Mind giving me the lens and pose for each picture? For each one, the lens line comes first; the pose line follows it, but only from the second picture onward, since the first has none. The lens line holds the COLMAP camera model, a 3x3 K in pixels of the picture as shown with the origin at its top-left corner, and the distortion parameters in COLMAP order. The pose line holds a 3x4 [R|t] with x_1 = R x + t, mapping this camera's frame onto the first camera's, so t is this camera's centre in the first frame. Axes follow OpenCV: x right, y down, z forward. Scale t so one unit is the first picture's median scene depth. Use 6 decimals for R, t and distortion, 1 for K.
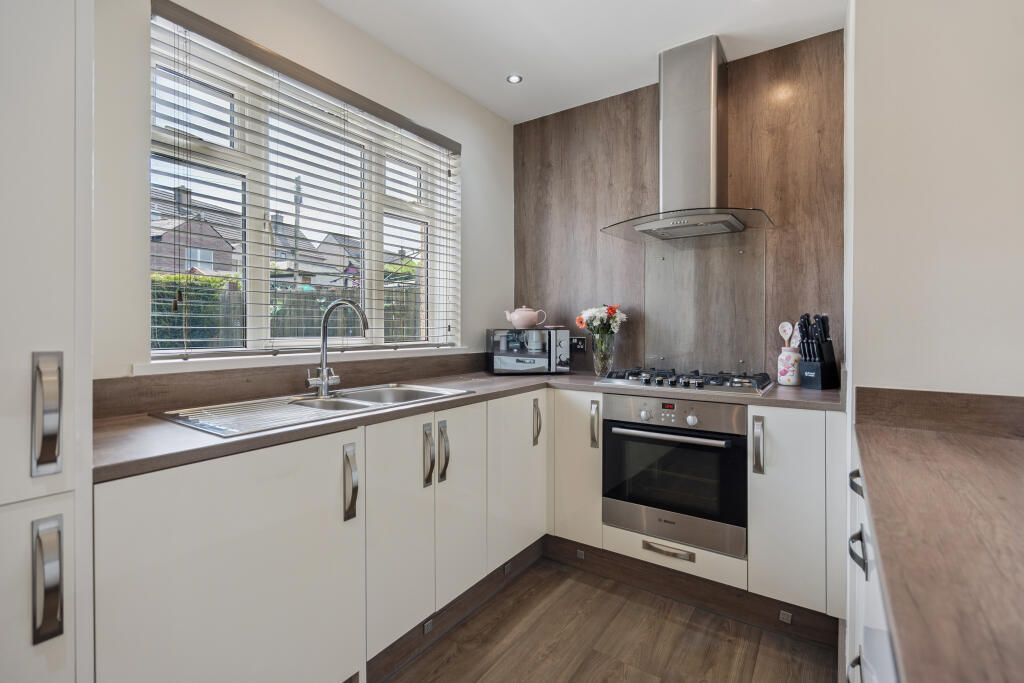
lens RADIAL K [[465.3, 0, 513.7], [0, 465.3, 331.5], [0, 0, 1]] dist [0.001527, 0.000676]
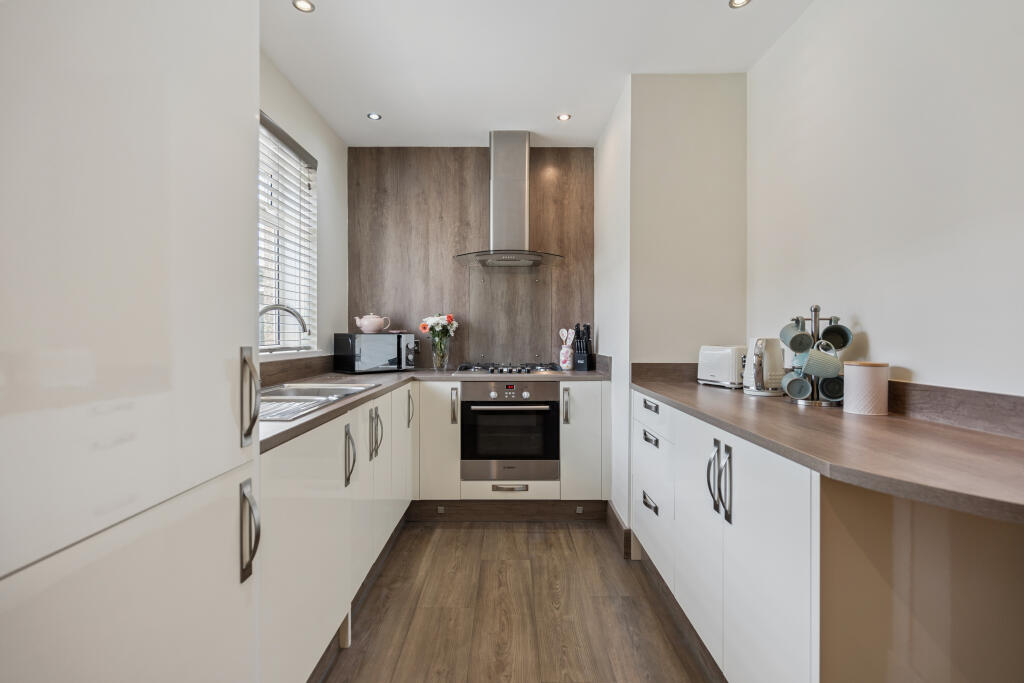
lens RADIAL K [[465.3, 0, 509.5], [0, 465.3, 340.5], [0, 0, 1]] dist [0.001527, 0.000676]
pose [[0.825527, -0.007425, 0.564314, -0.422262], [0.004619, 0.999969, 0.006400, 0.007673], [-0.564344, -0.002677, 0.825536, -0.159559]]
